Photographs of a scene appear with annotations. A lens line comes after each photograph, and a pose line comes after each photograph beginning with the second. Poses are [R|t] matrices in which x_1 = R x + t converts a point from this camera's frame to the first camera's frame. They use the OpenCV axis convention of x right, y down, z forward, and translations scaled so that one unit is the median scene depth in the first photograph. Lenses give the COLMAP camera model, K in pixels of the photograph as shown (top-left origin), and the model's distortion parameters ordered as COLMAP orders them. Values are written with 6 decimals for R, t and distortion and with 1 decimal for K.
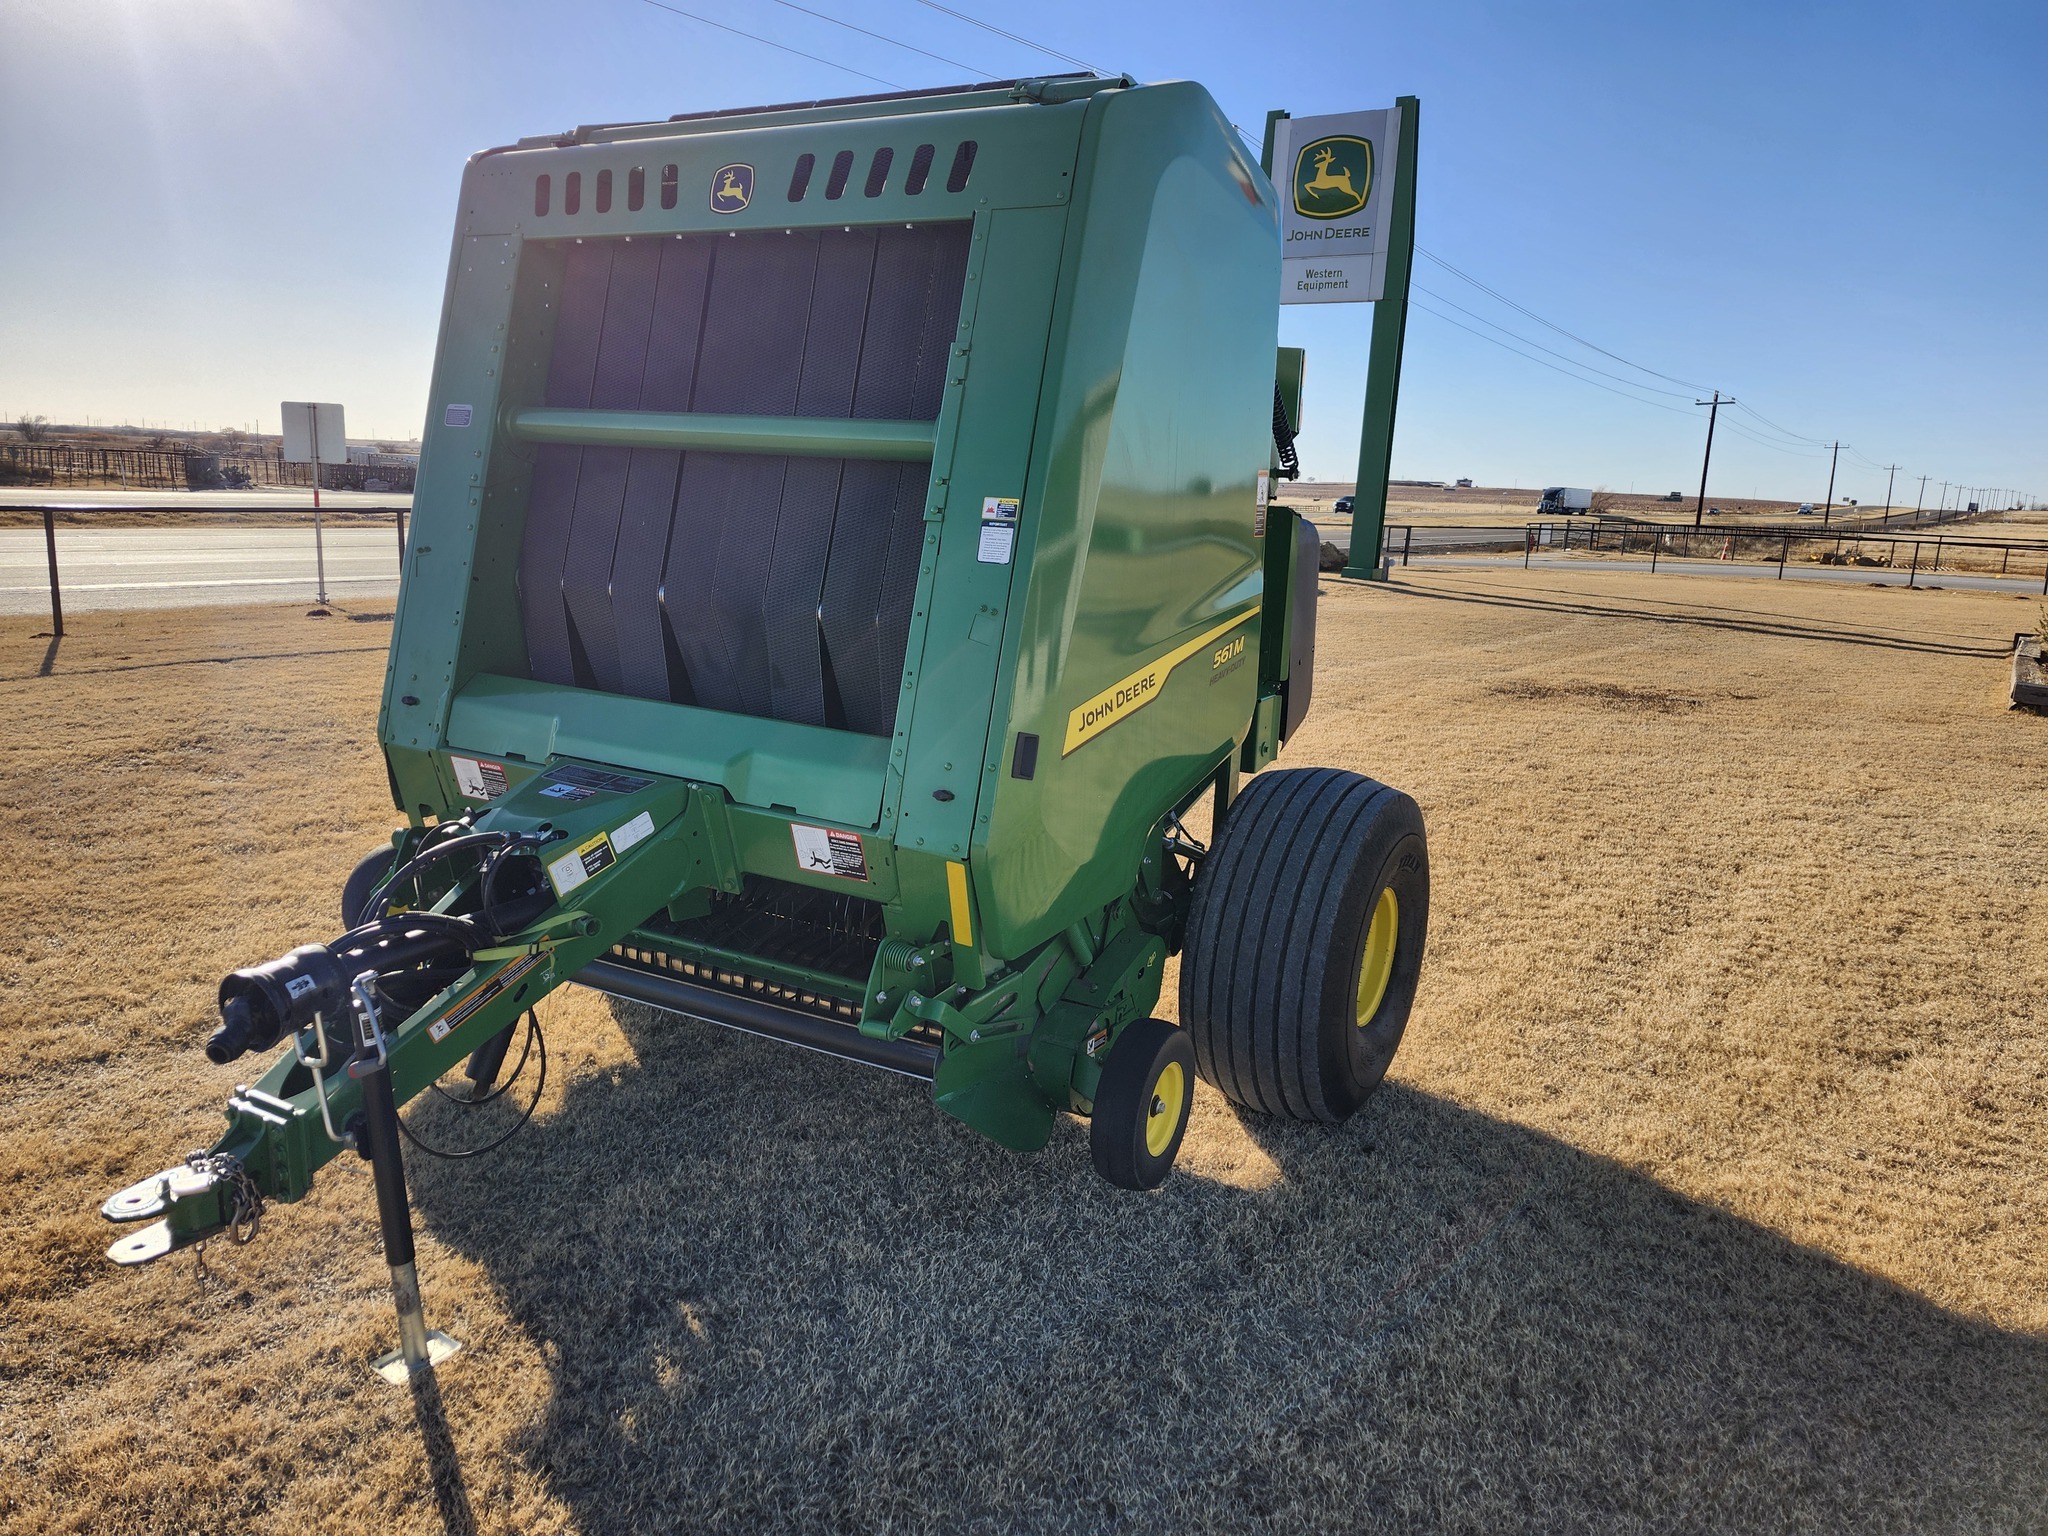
lens RADIAL K [[1421.3, 0, 1033.1], [0, 1421.3, 759.9], [0, 0, 1]] dist [0.044231, -0.037759]
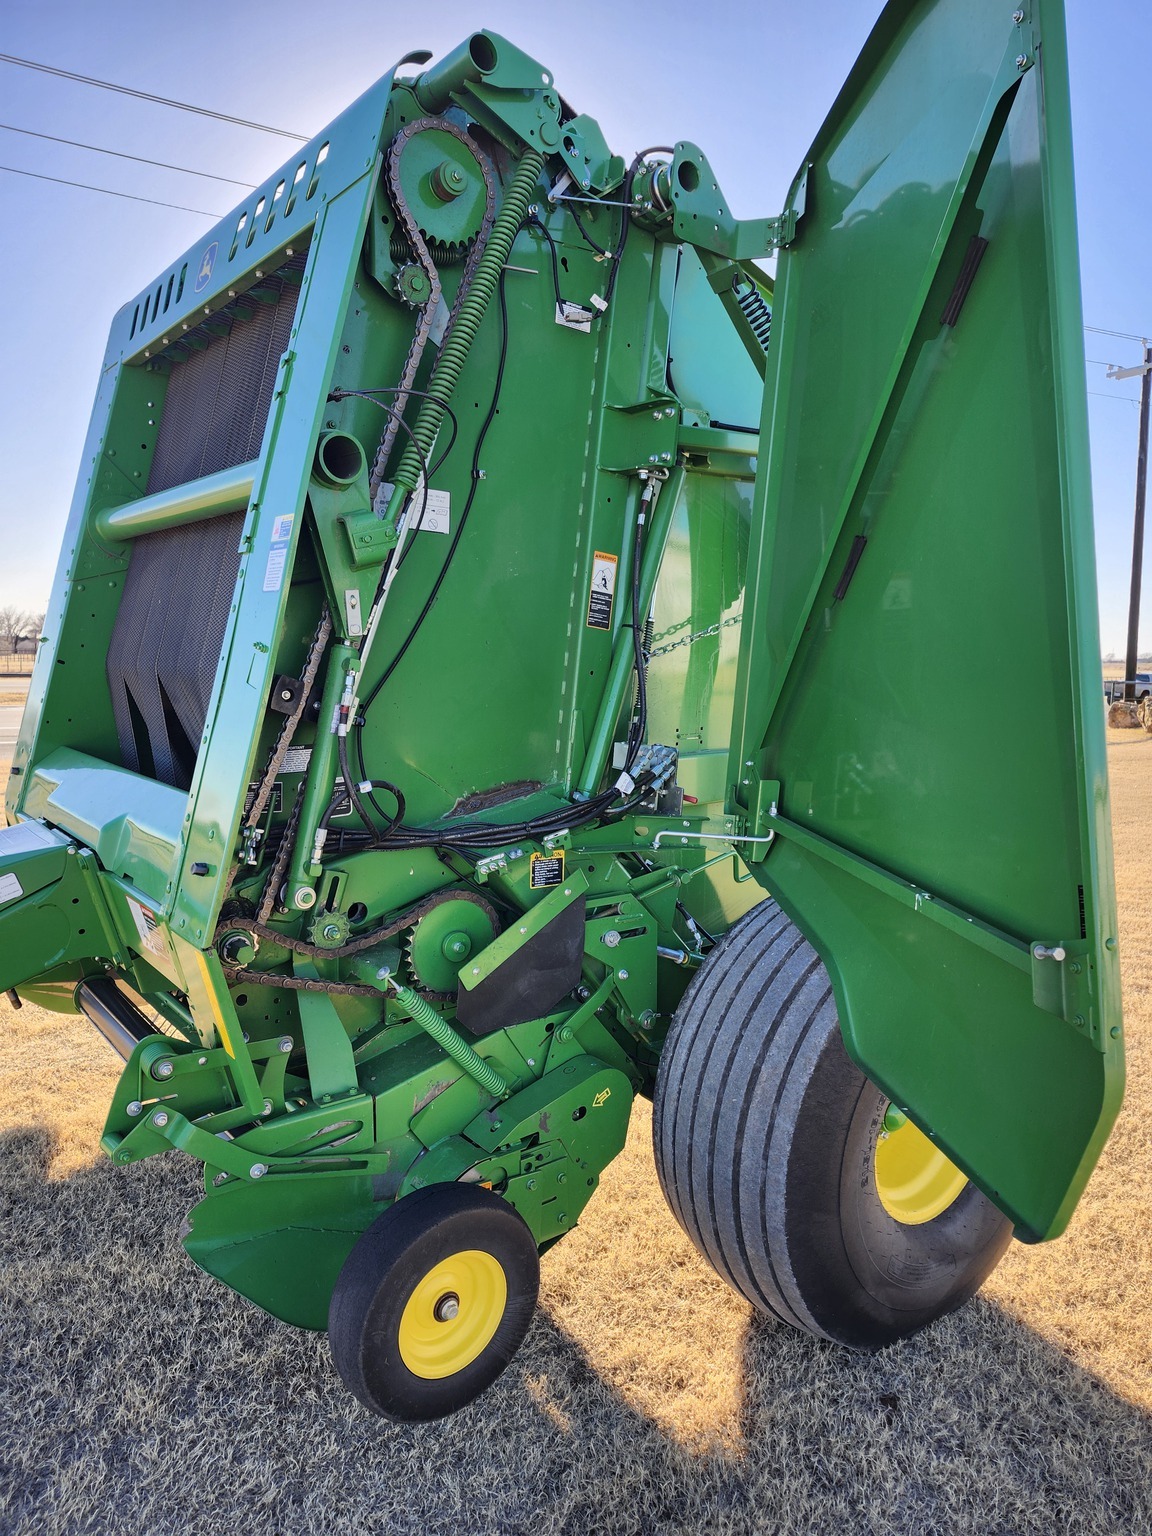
lens RADIAL K [[1066.0, 0, 576.0], [0, 1066.0, 768.0], [0, 0, 1]] dist [0.044231, -0.037759]
pose [[0.896178, -0.000956, -0.443693, 0.348924], [-0.041291, 0.995478, -0.085545, 0.004794], [0.441768, 0.094984, 0.892087, 0.432702]]
